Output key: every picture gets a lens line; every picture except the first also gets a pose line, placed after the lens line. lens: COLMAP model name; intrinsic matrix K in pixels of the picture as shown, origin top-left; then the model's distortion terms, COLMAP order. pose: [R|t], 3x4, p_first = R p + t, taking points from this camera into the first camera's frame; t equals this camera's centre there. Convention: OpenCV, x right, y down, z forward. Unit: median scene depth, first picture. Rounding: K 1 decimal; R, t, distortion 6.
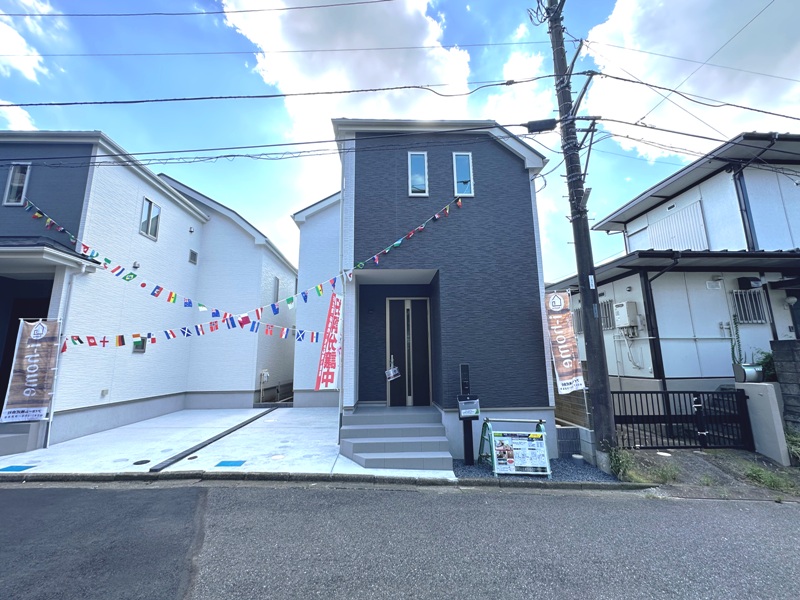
lens RADIAL K [[334.7, 0, 400.0], [0, 334.7, 300.0], [0, 0, 1]] dist [-0.001713, 0.000044]
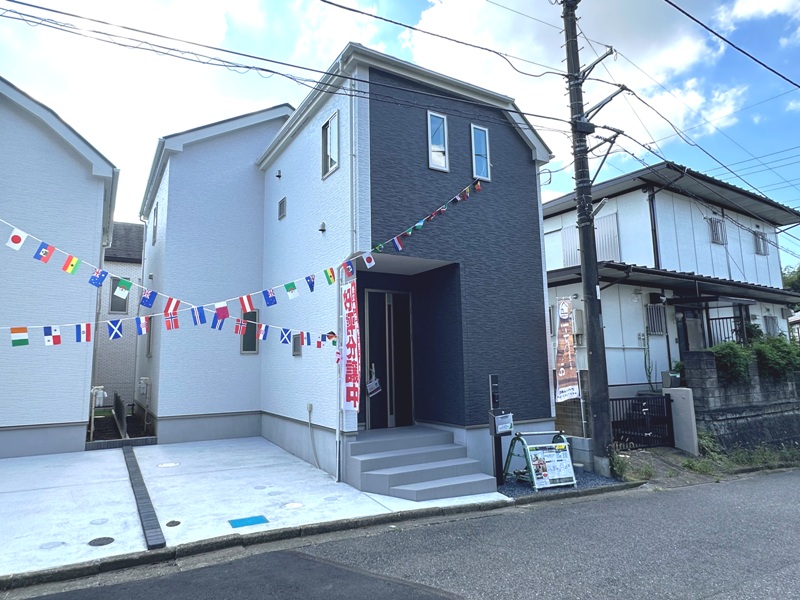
lens RADIAL K [[483.7, 0, 376.8], [0, 483.7, 295.1], [0, 0, 1]] dist [-0.001360, 0.000884]
pose [[0.885207, 0.064928, 0.460643, -0.637424], [-0.078668, 0.996844, 0.010667, -0.006953], [-0.458497, -0.045680, 0.887521, 0.011584]]
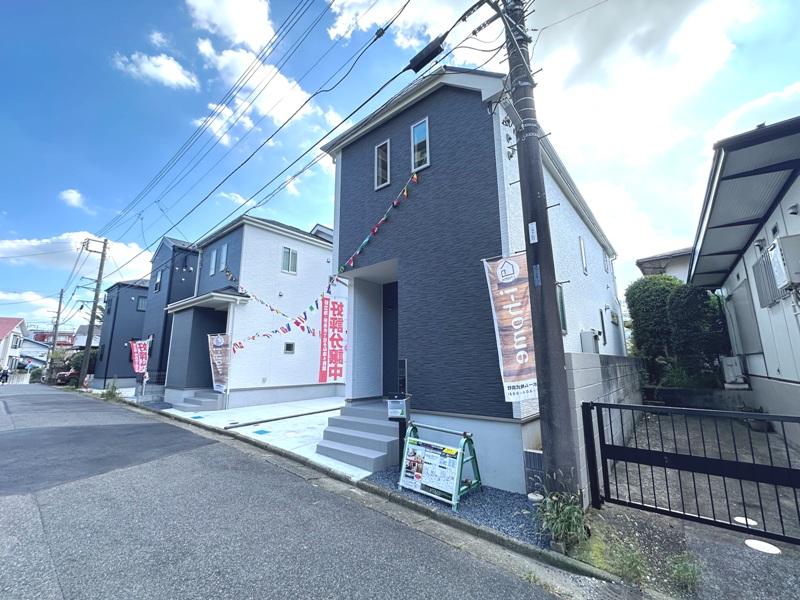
lens RADIAL K [[334.7, 0, 400.0], [0, 334.7, 300.0], [0, 0, 1]] dist [-0.001713, 0.000044]
pose [[0.744041, -0.121409, -0.657010, 0.736564], [0.117083, 0.991828, -0.050687, 0.074694], [0.657795, -0.039211, 0.752176, 0.307246]]
